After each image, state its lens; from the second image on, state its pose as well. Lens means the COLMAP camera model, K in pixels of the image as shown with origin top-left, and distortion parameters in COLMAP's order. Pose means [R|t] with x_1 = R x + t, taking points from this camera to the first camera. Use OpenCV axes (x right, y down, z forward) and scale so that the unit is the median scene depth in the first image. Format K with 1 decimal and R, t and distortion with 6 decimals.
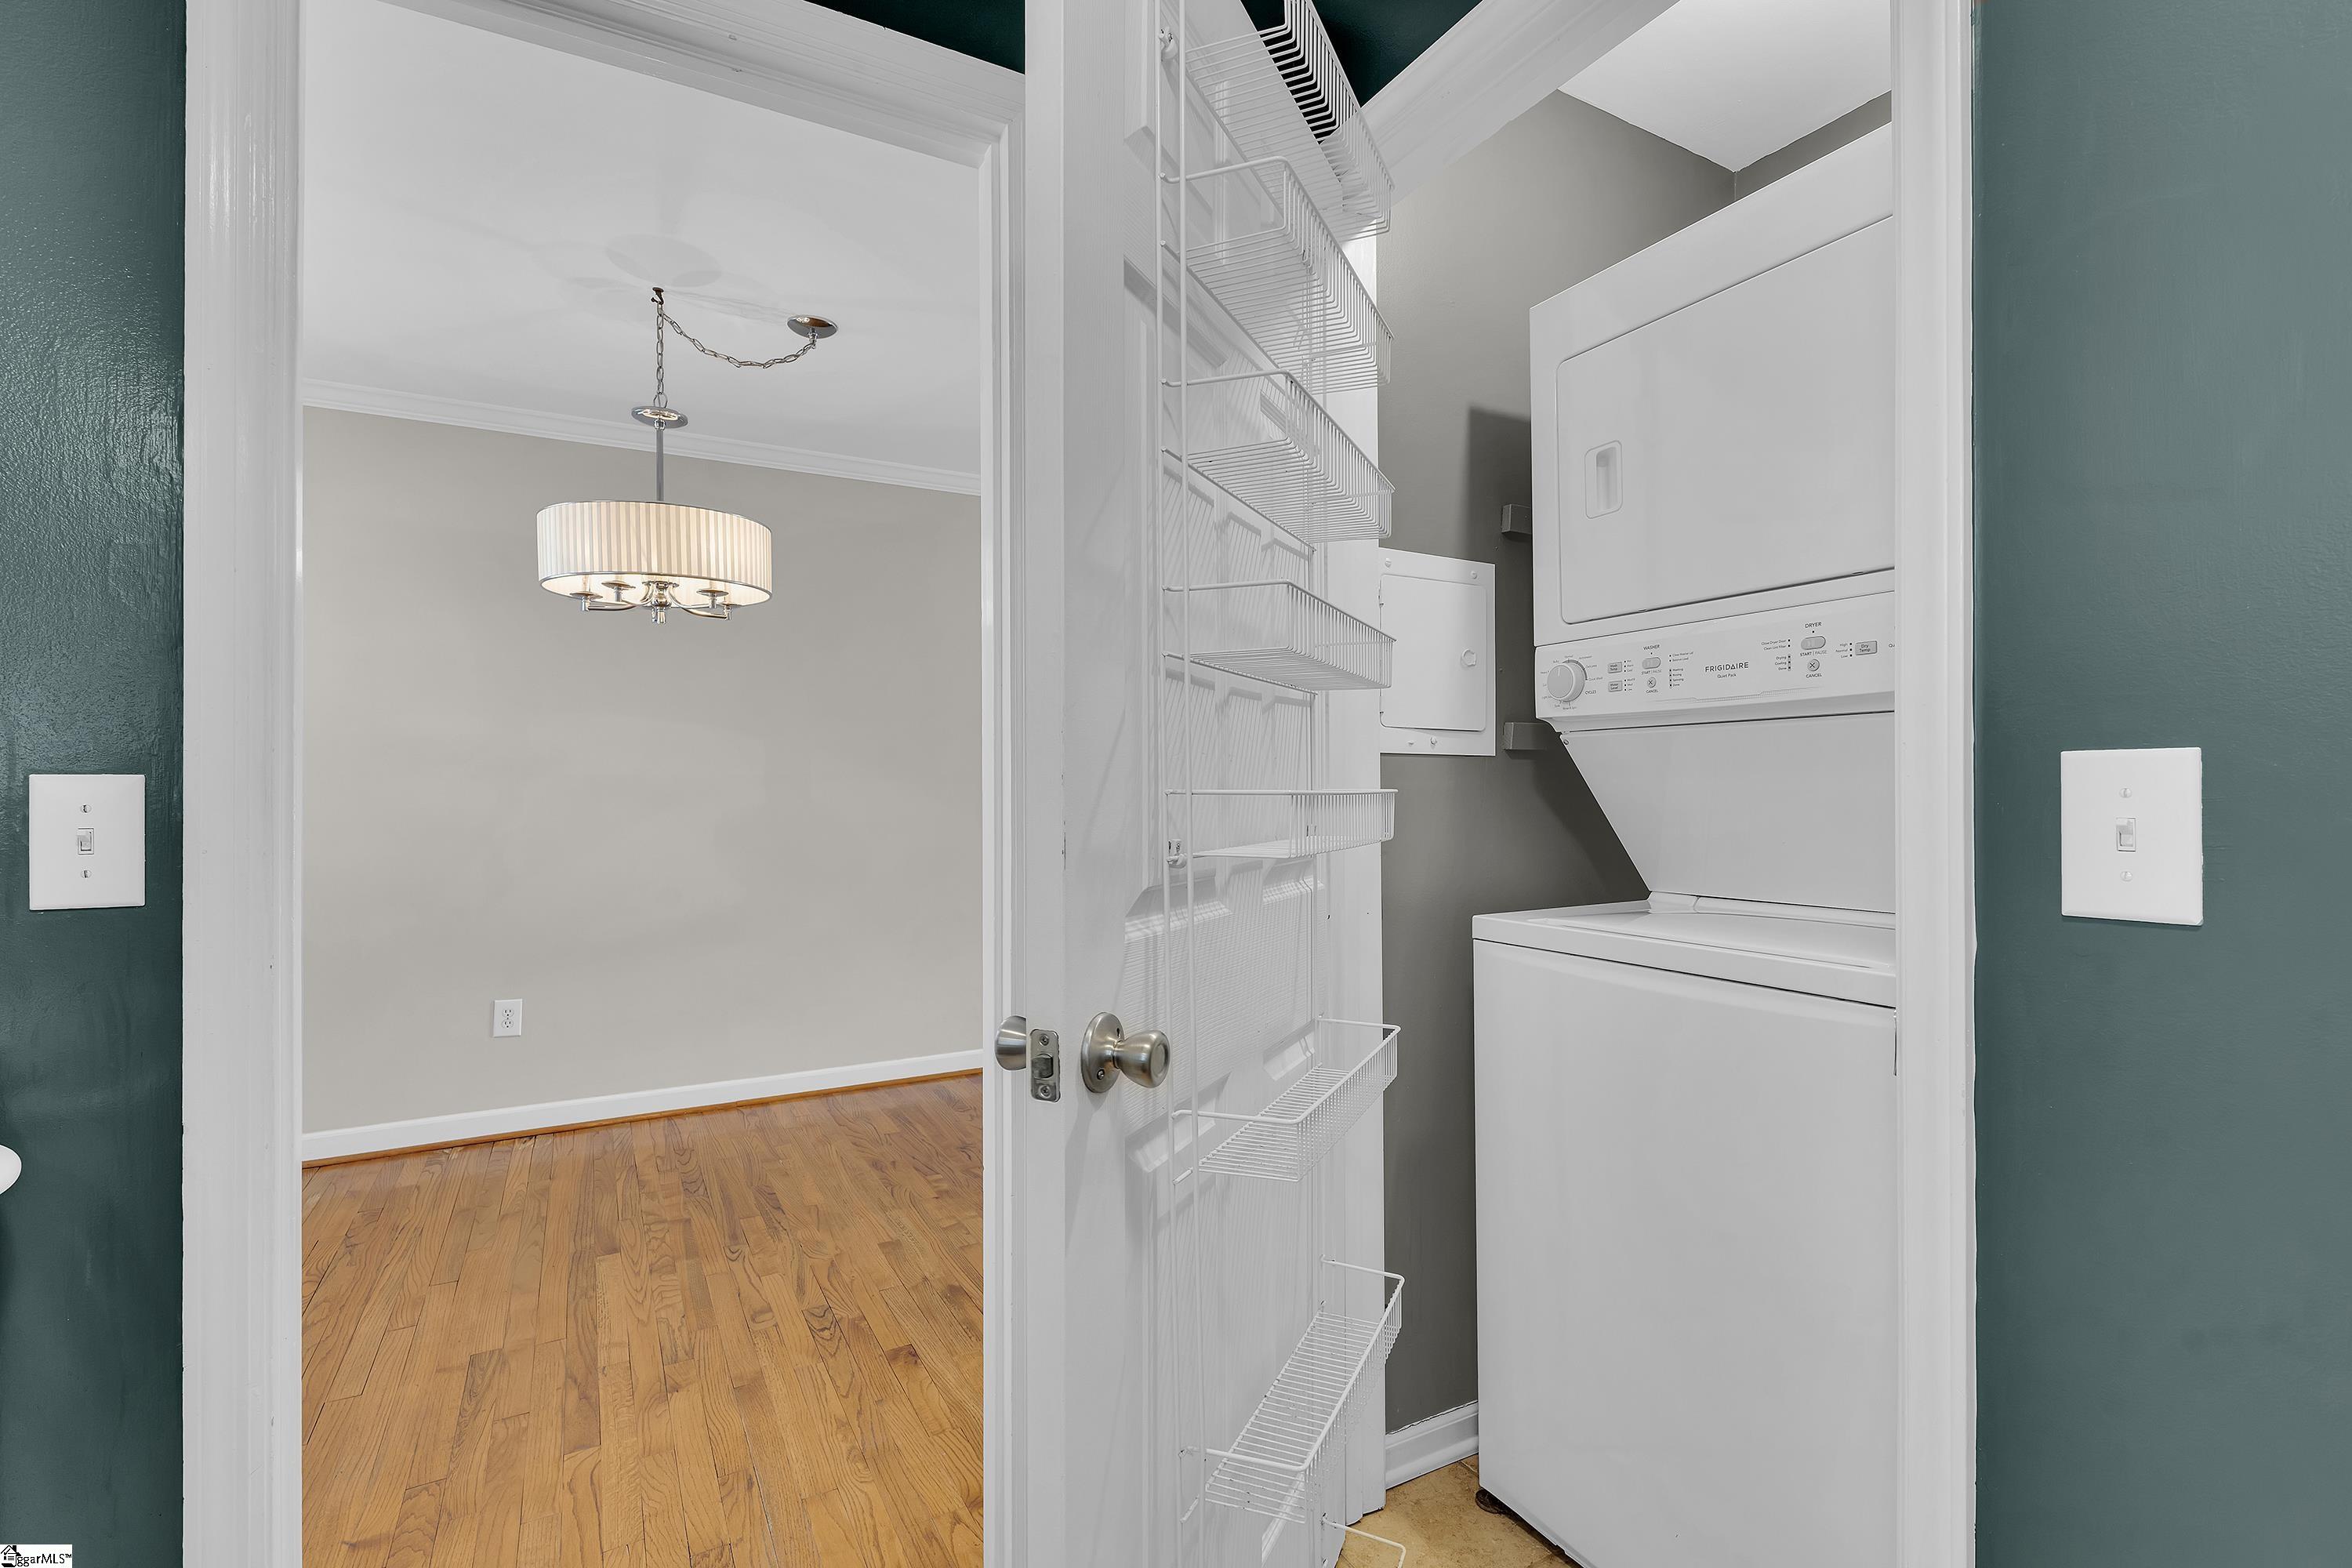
lens RADIAL K [[1053.8, 0, 1176.0], [0, 1053.8, 784.0], [0, 0, 1]] dist [-0.000380, -0.000150]
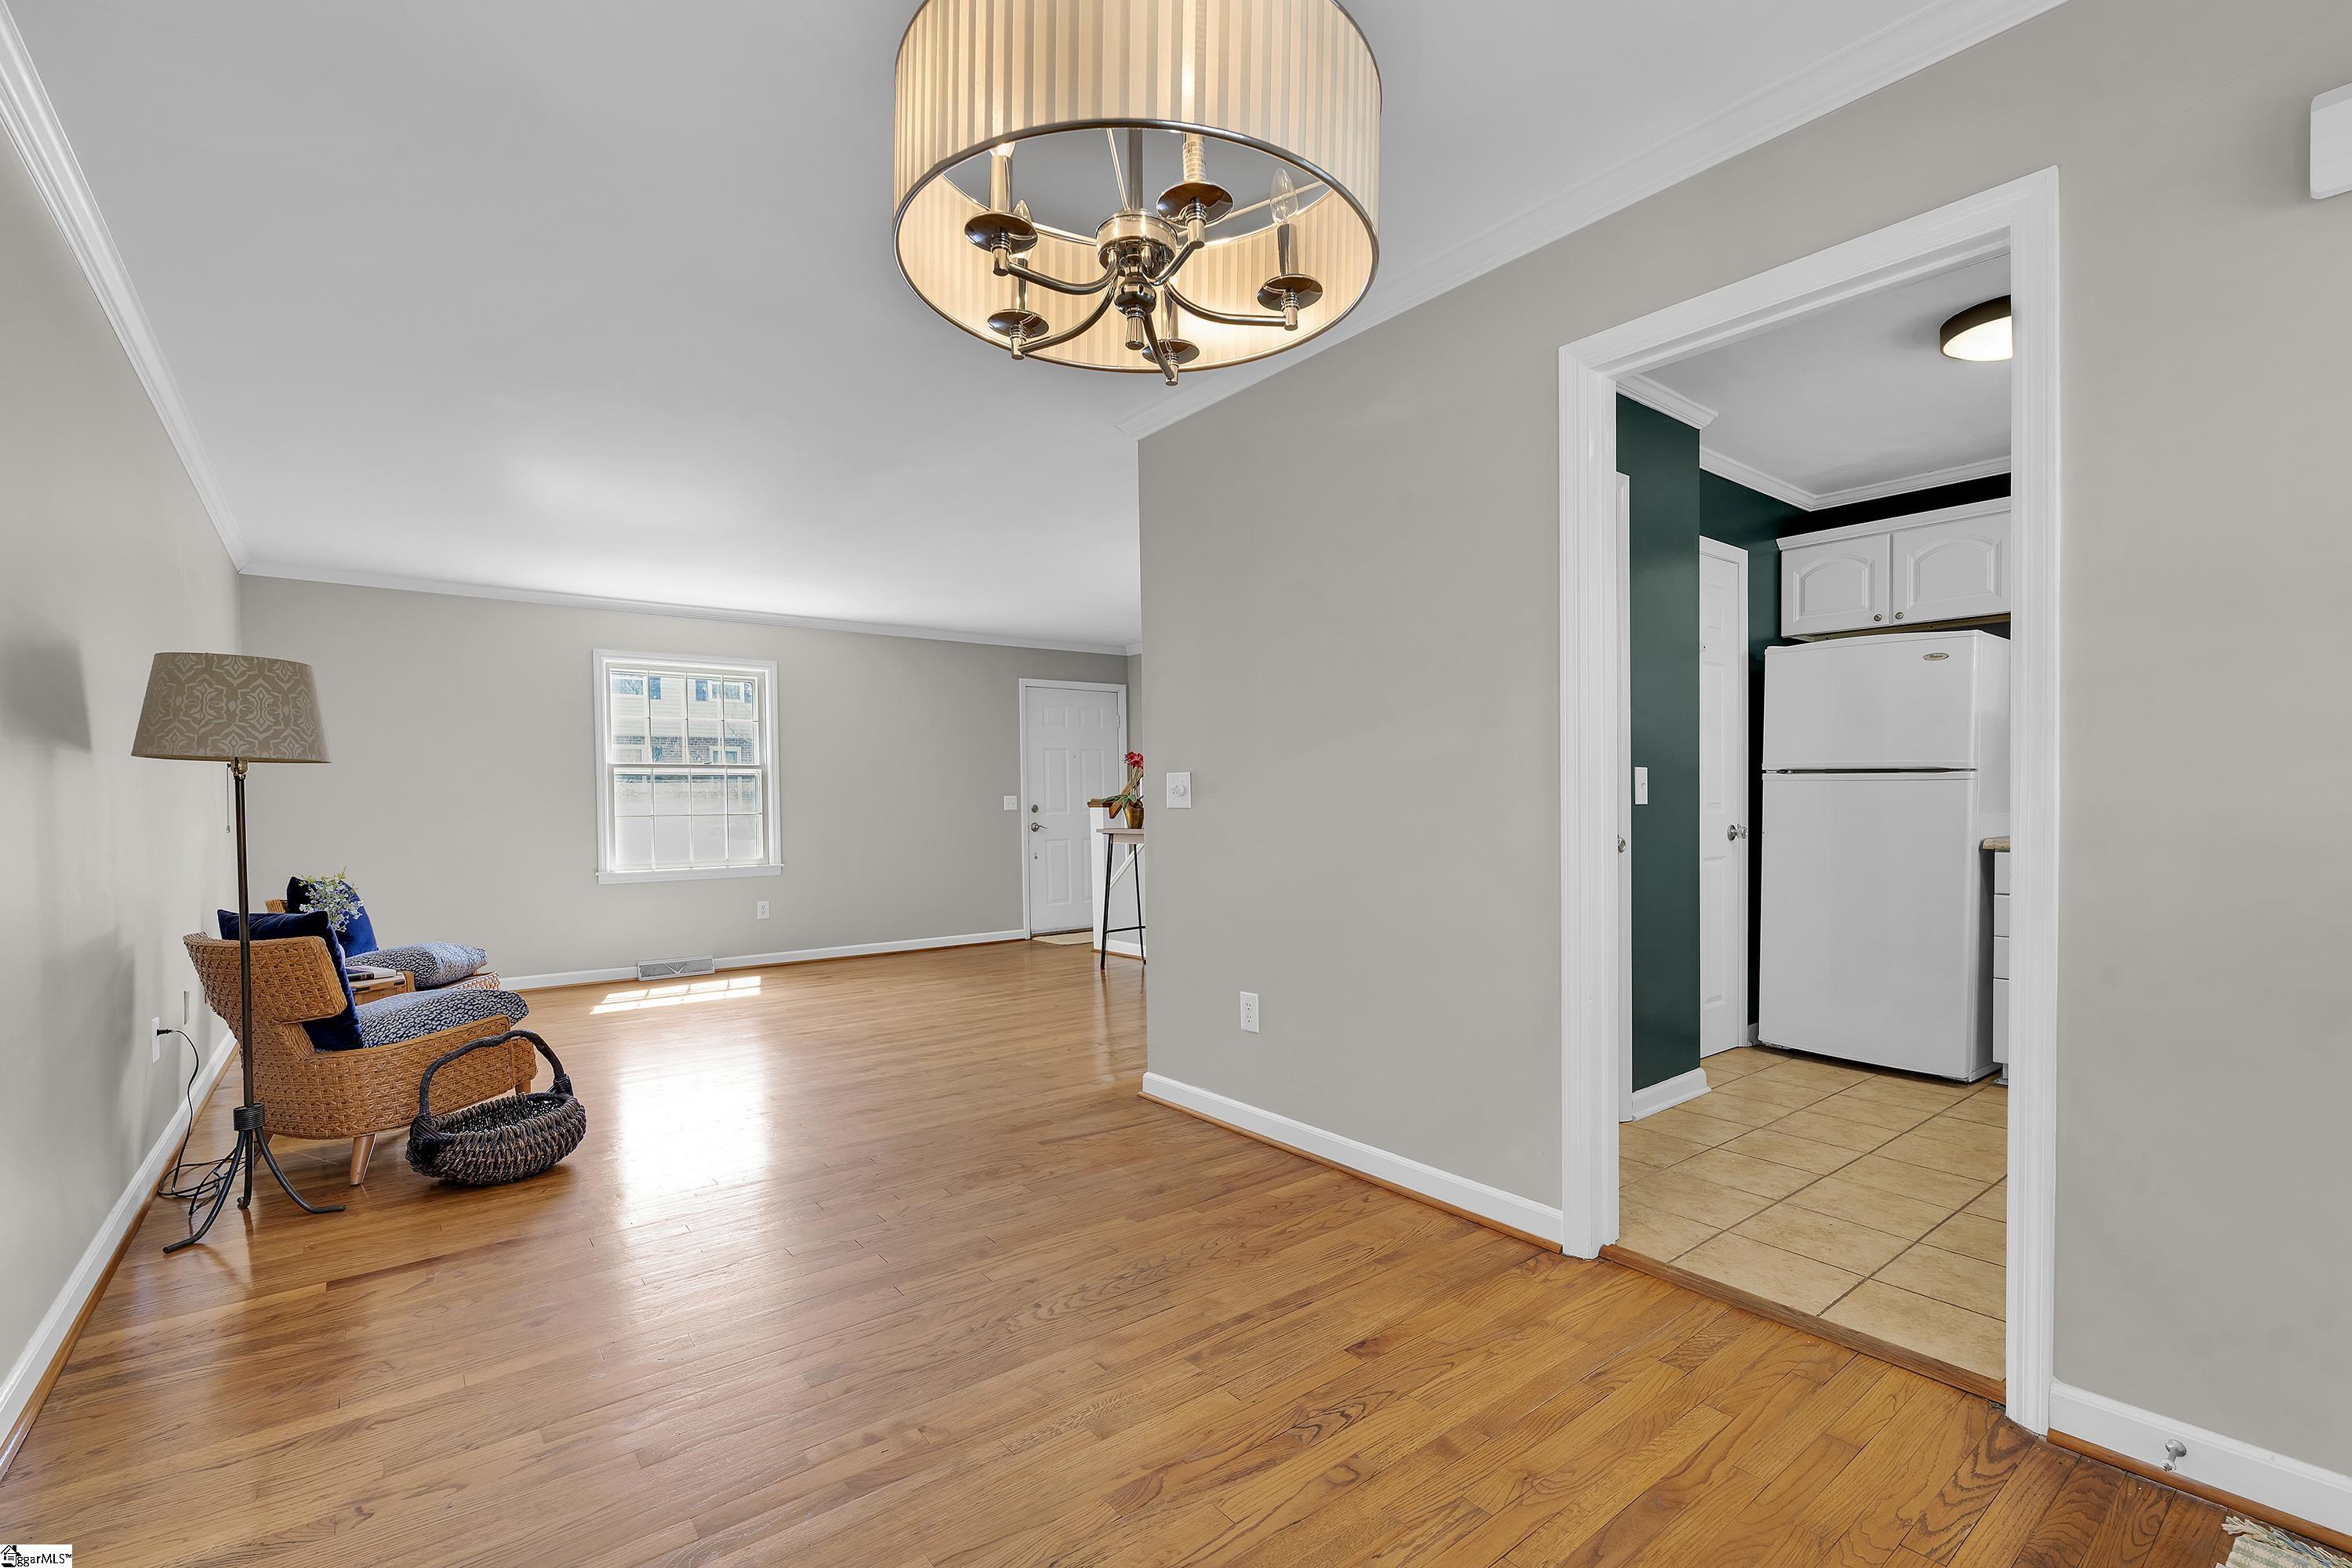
lens RADIAL K [[1021.8, 0, 1153.7], [0, 1021.8, 823.0], [0, 0, 1]] dist [-0.001028, 0.000008]
pose [[-0.141689, -0.010818, 0.989852, -1.228394], [0.011804, 0.999851, 0.012617, 0.049012], [-0.989841, 0.013472, -0.141540, 1.406226]]
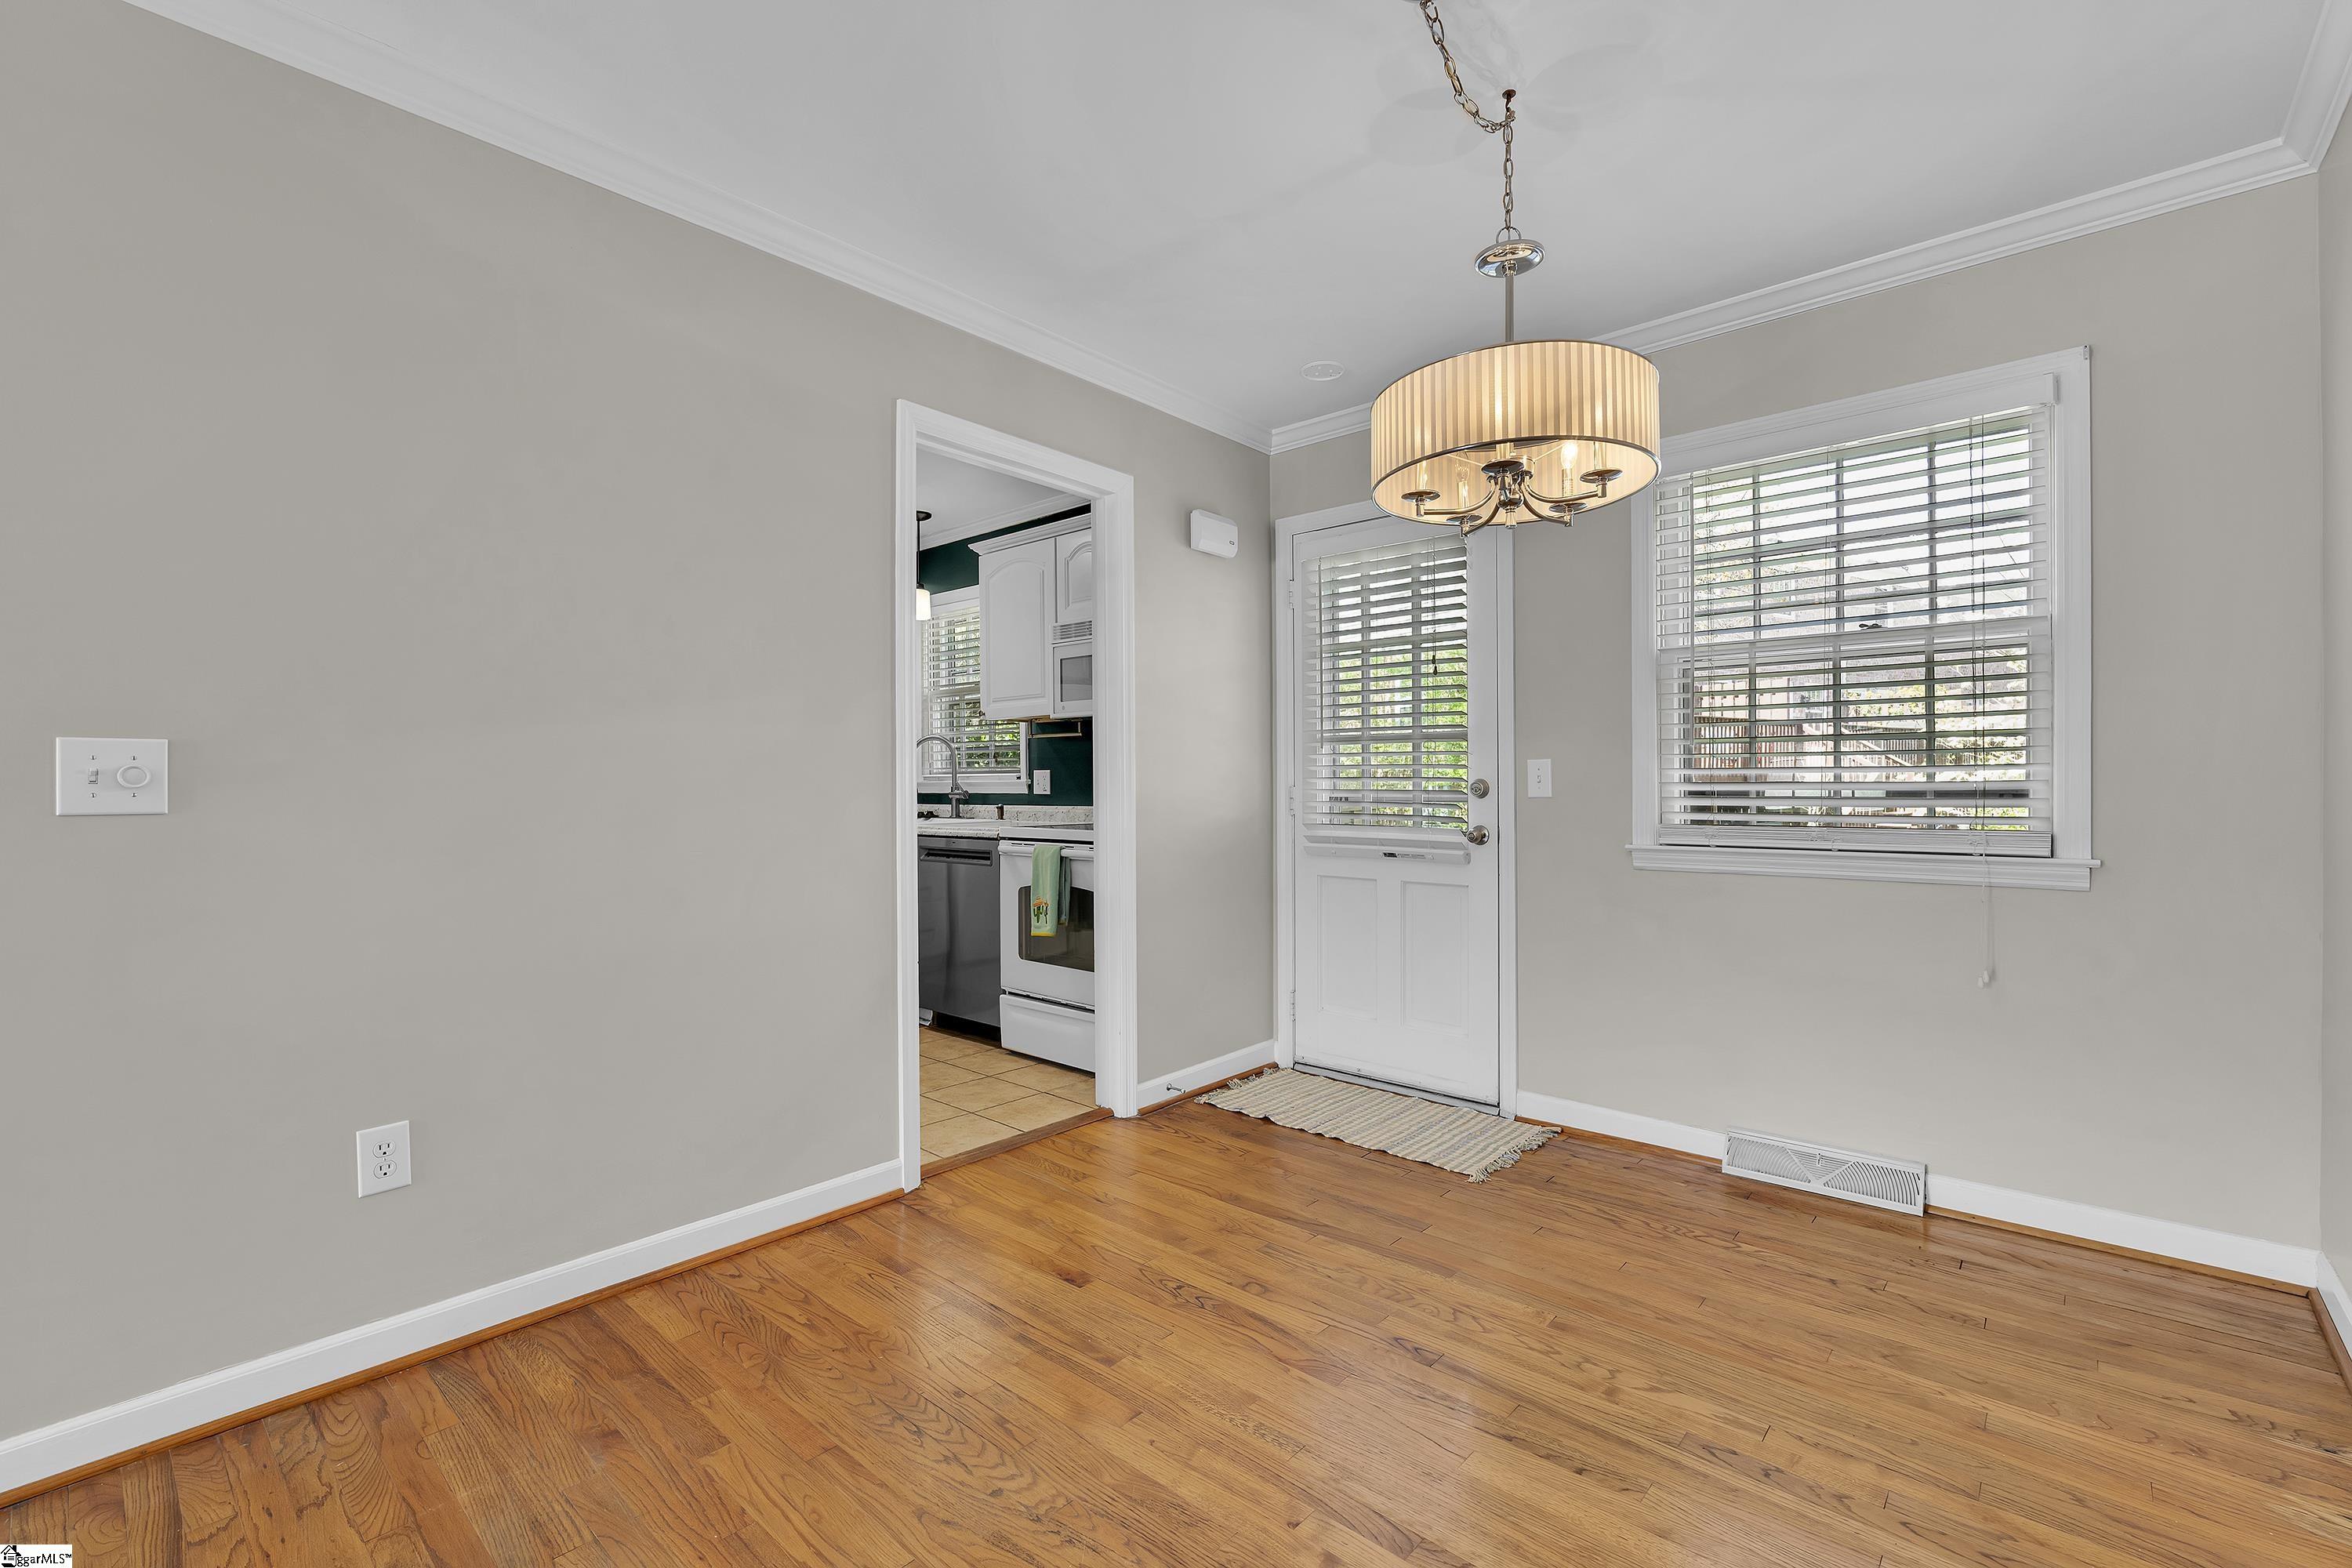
lens RADIAL K [[1027.7, 0, 1175.1], [0, 1027.7, 798.3], [0, 0, 1]] dist [-0.000269, -0.000504]
pose [[-0.944765, 0.016027, -0.327356, -0.018563], [0.012285, 0.999833, 0.013497, 0.039656], [0.327518, 0.008730, -0.944805, 2.158423]]
